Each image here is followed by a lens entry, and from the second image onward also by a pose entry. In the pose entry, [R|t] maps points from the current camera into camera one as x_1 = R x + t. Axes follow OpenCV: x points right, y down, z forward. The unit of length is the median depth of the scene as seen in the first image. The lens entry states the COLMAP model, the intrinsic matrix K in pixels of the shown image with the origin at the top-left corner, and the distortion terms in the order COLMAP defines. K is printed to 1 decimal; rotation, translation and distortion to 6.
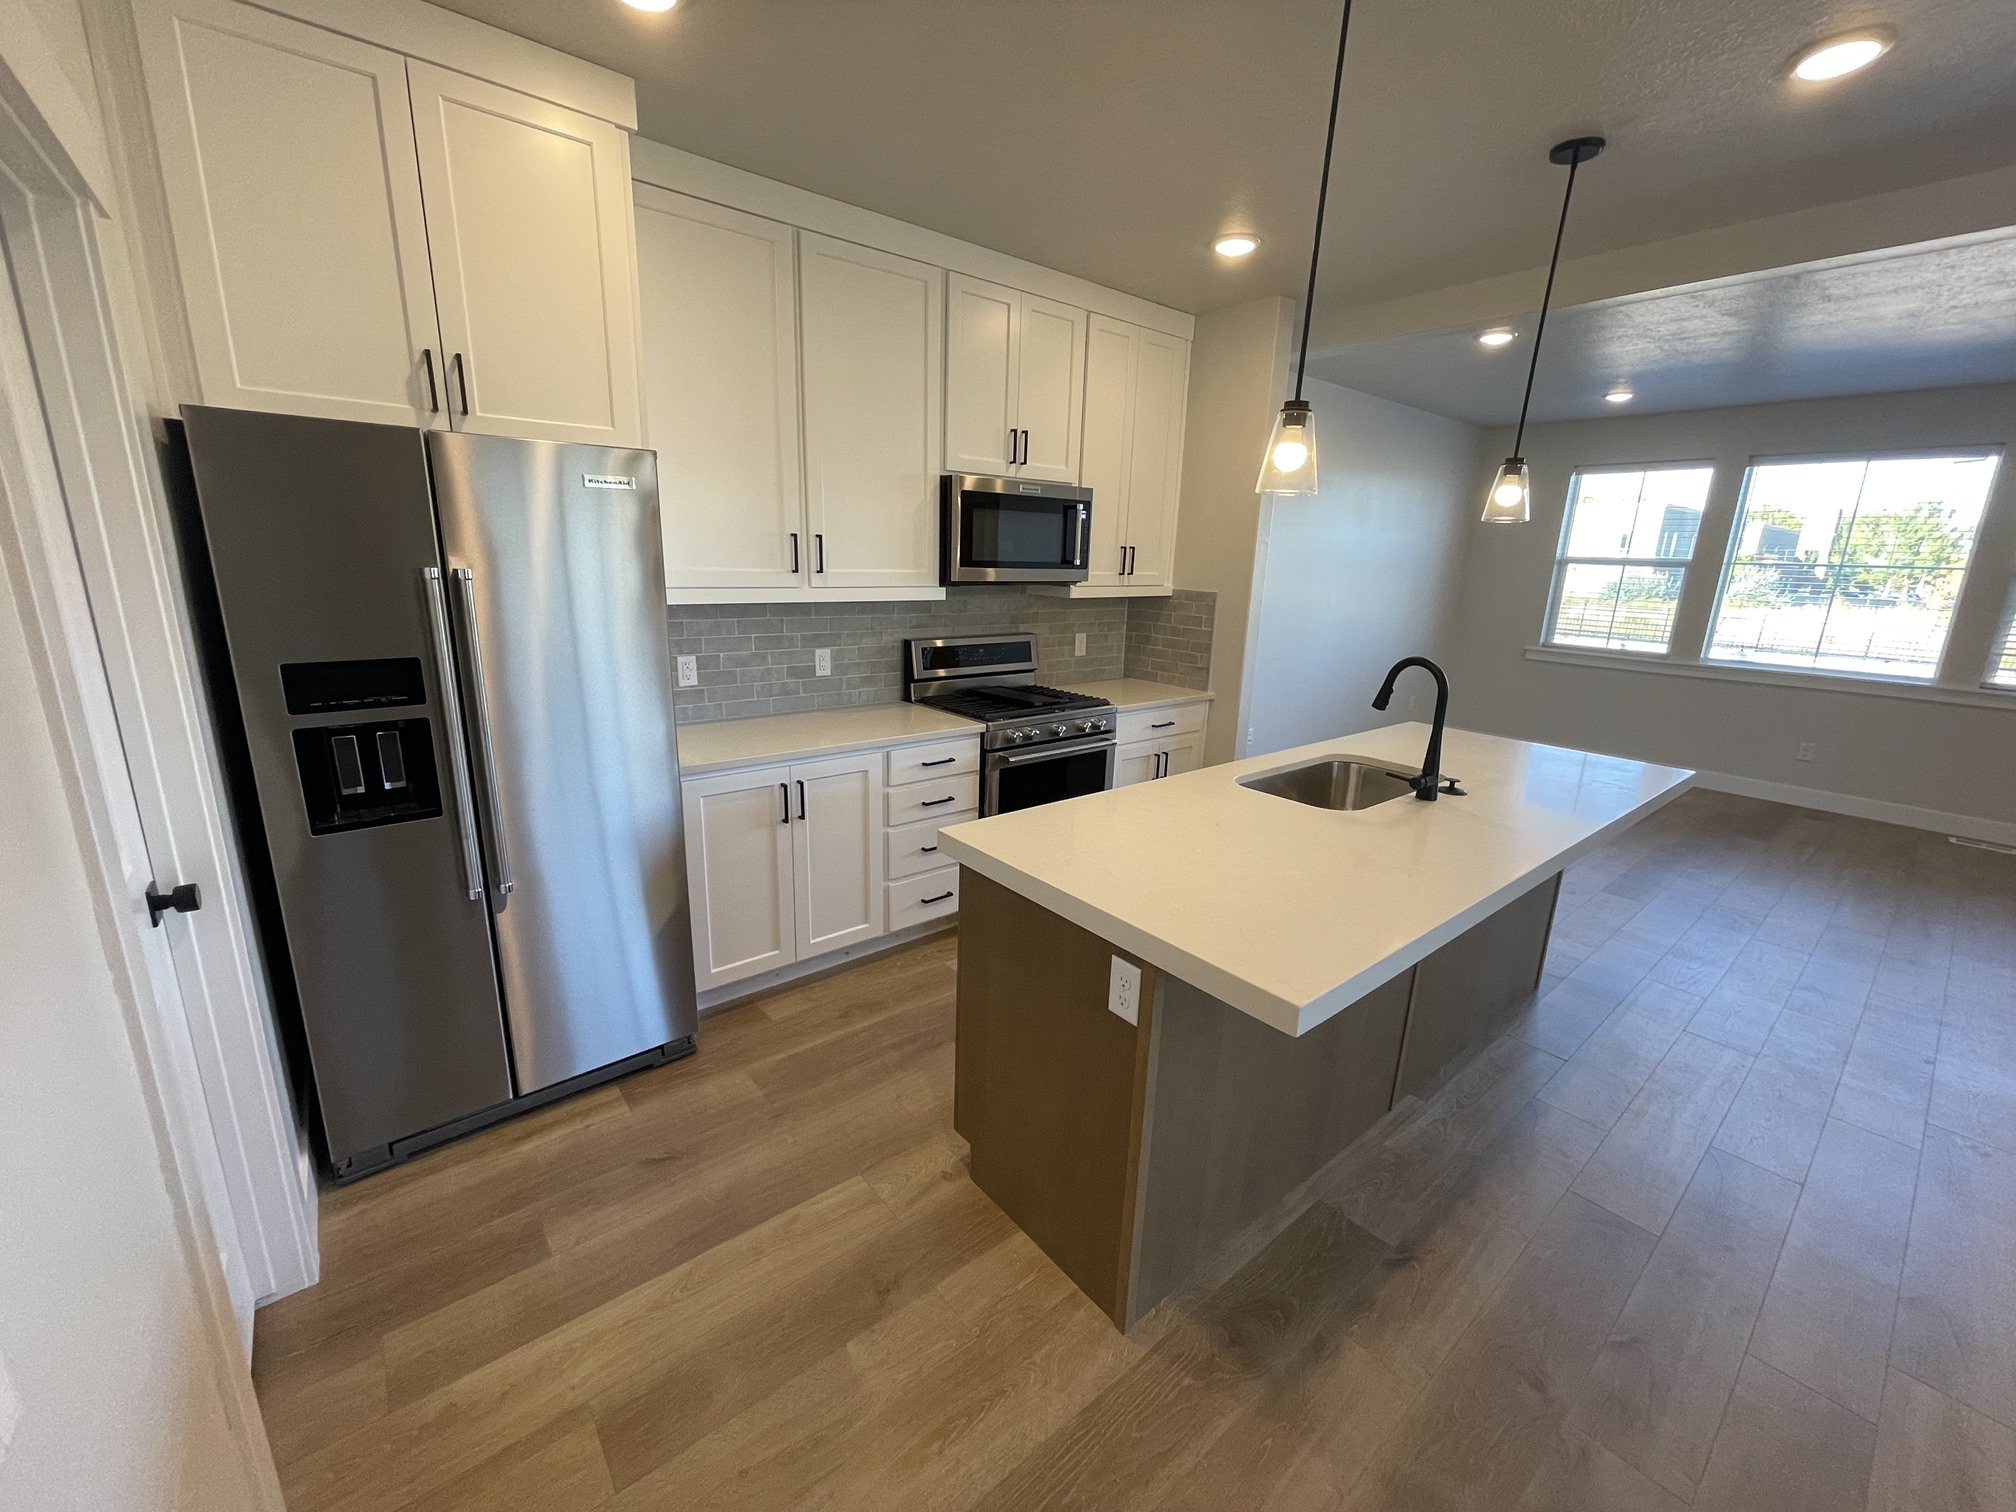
lens RADIAL K [[809.3, 0, 1006.1], [0, 809.3, 748.7], [0, 0, 1]] dist [-0.001810, -0.000073]
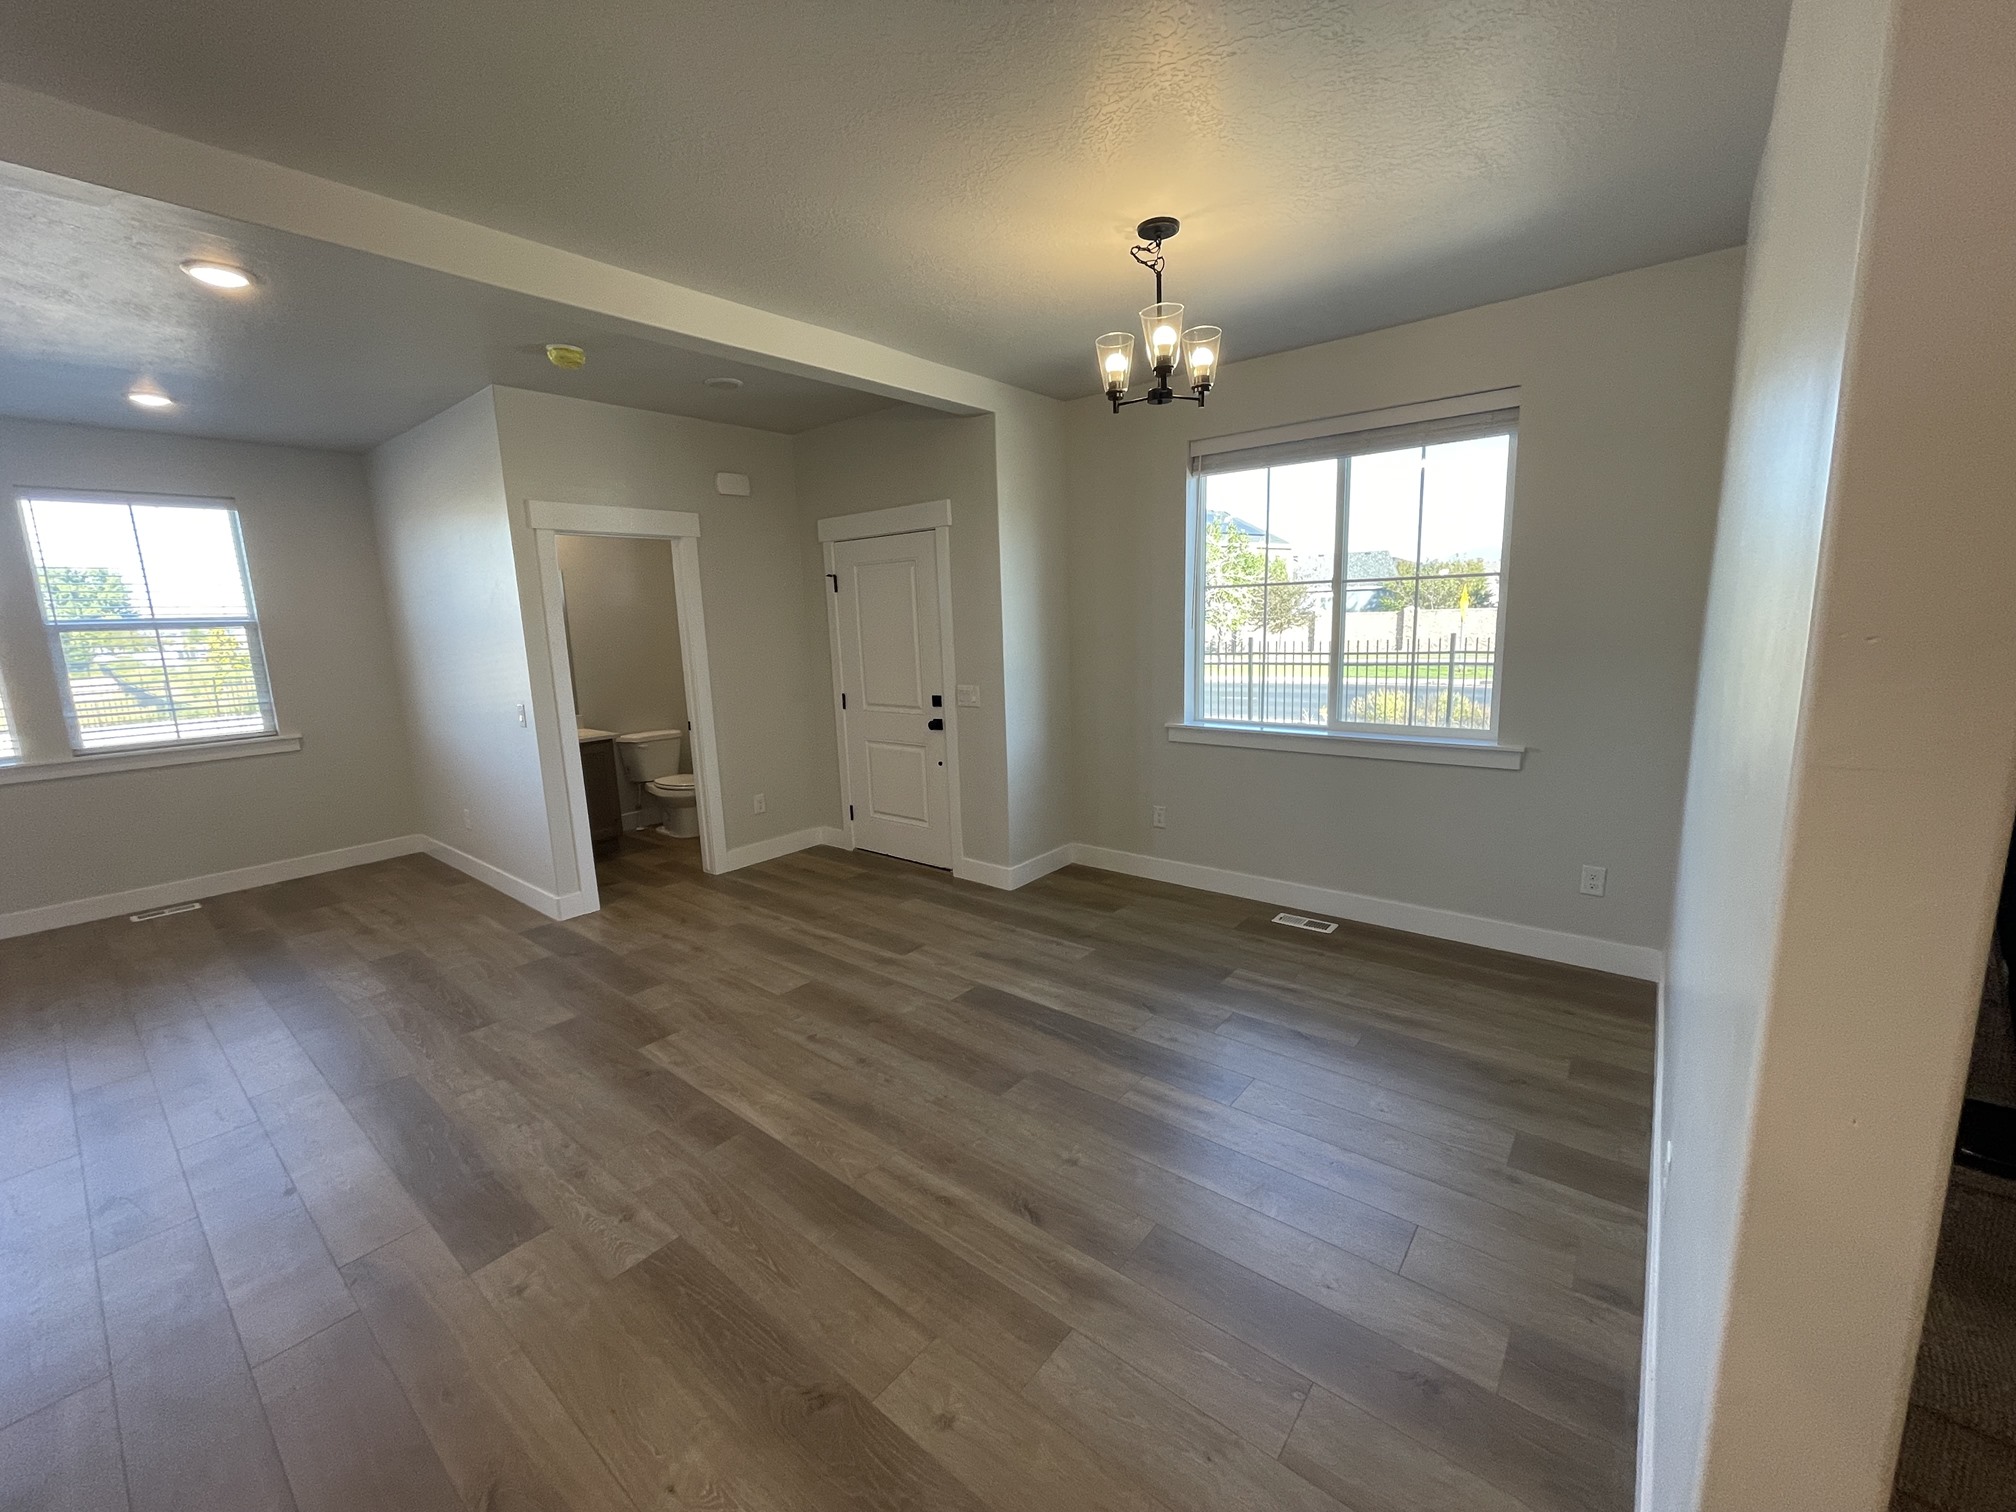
lens RADIAL K [[809.3, 0, 1003.0], [0, 809.3, 749.0], [0, 0, 1]] dist [-0.001810, -0.000073]
pose [[-0.197138, -0.189677, 0.961852, 0.124162], [0.264409, 0.934463, 0.238468, -0.021615], [-0.944047, 0.301333, -0.134066, 0.123189]]
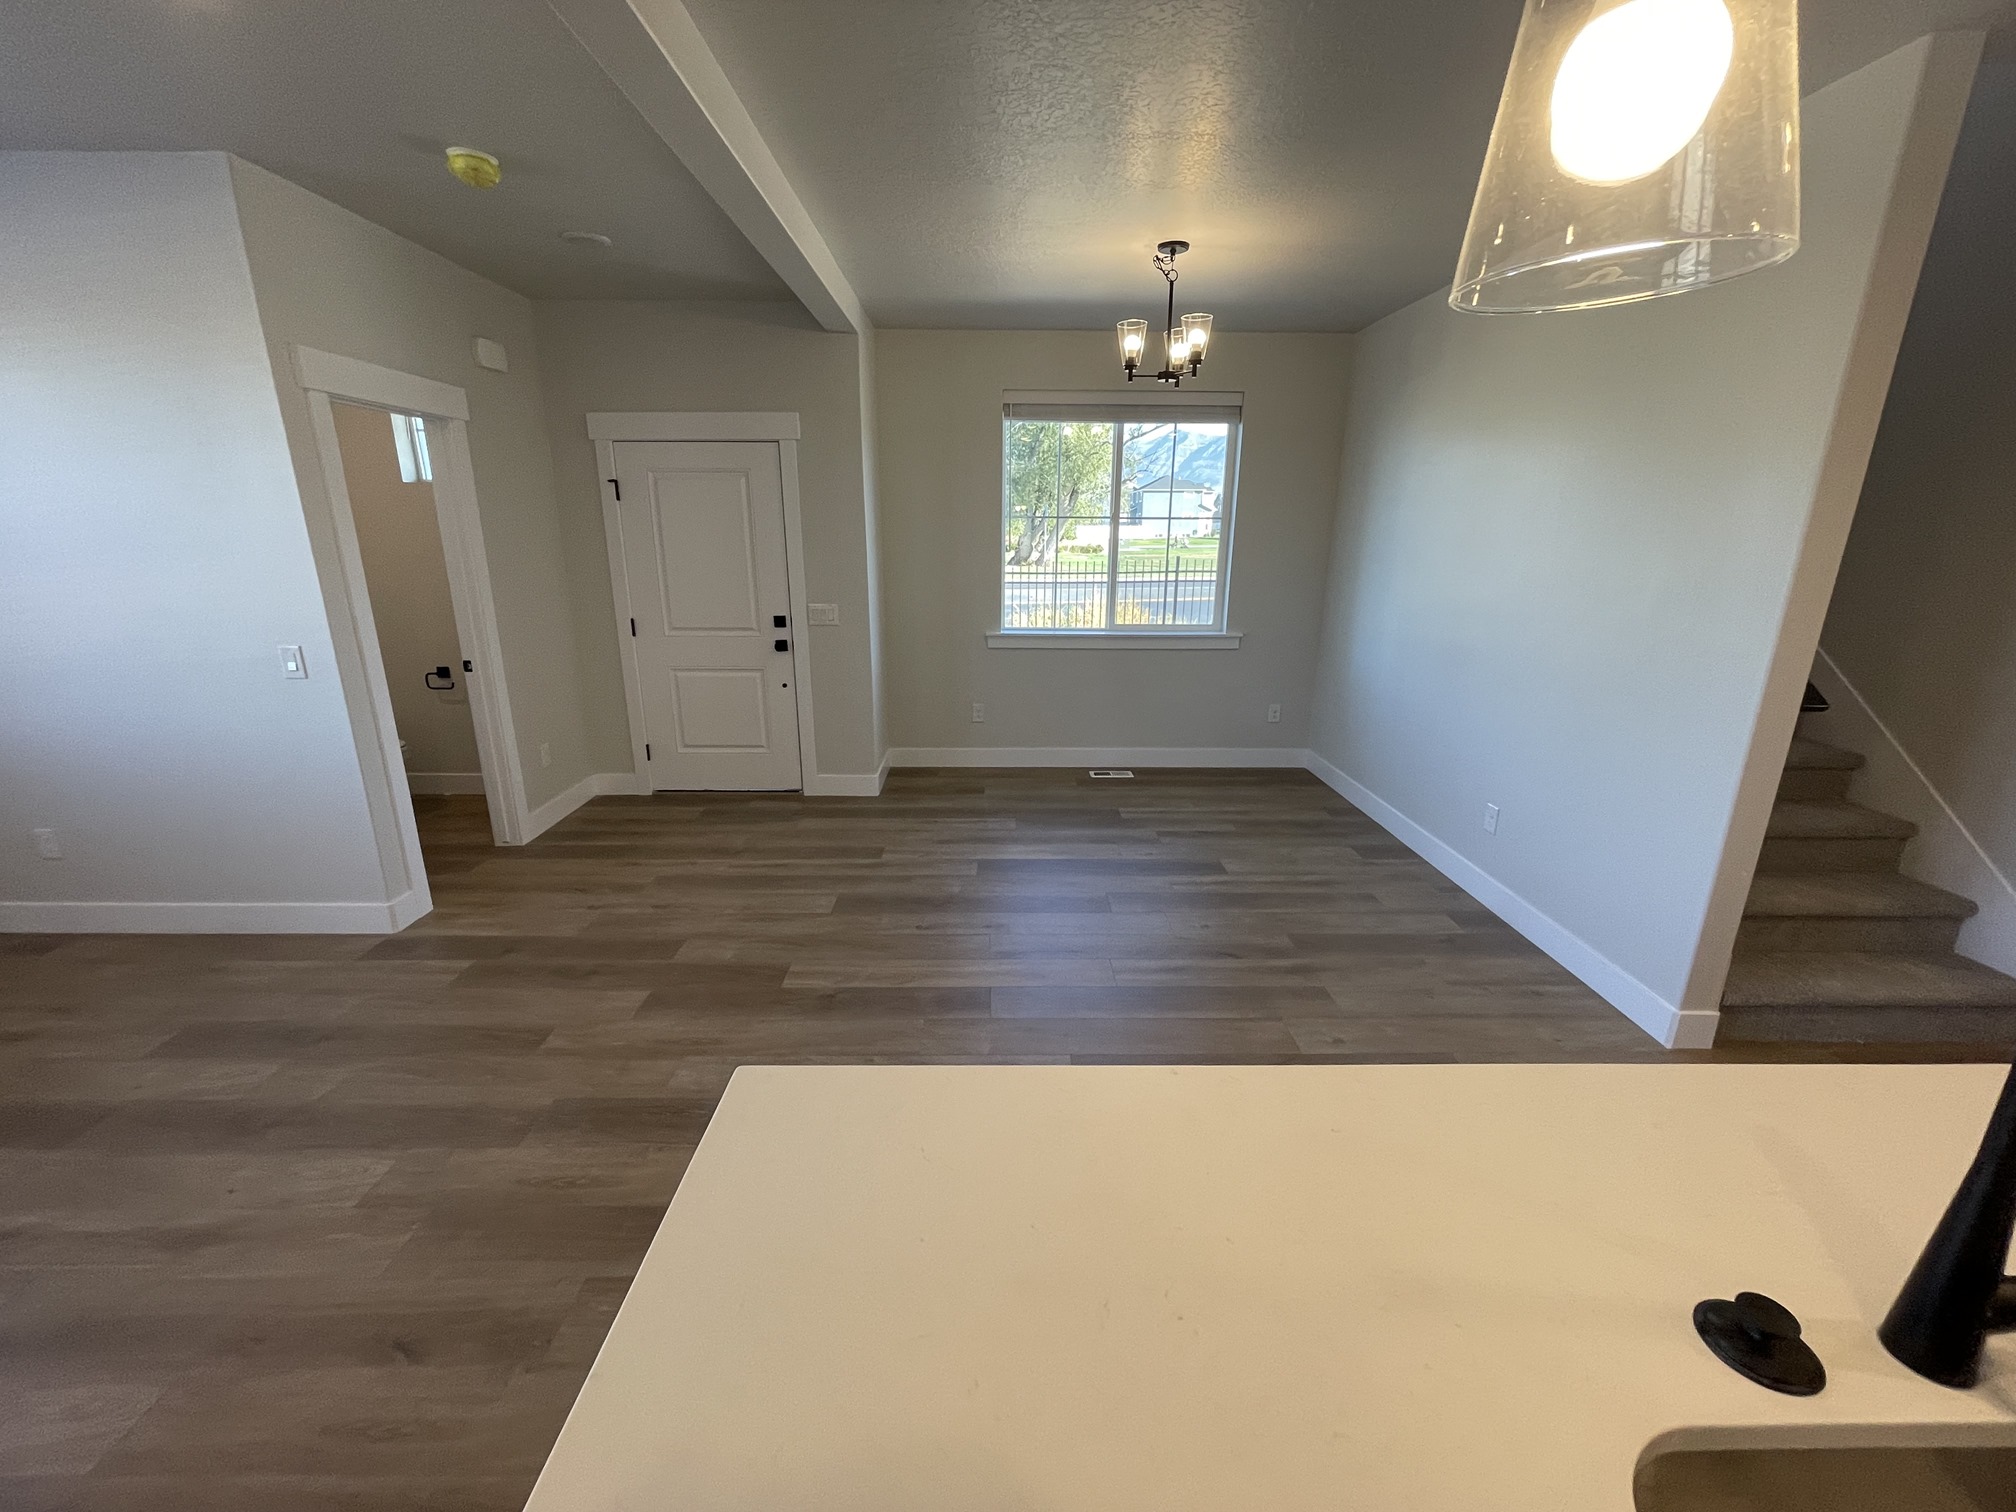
lens RADIAL K [[809.3, 0, 995.8], [0, 809.3, 748.7], [0, 0, 1]] dist [-0.001810, -0.000073]
pose [[-0.777861, -0.203378, 0.594617, 0.258332], [0.123326, 0.878386, 0.461767, -0.122659], [-0.616217, 0.432522, -0.658181, 0.508826]]
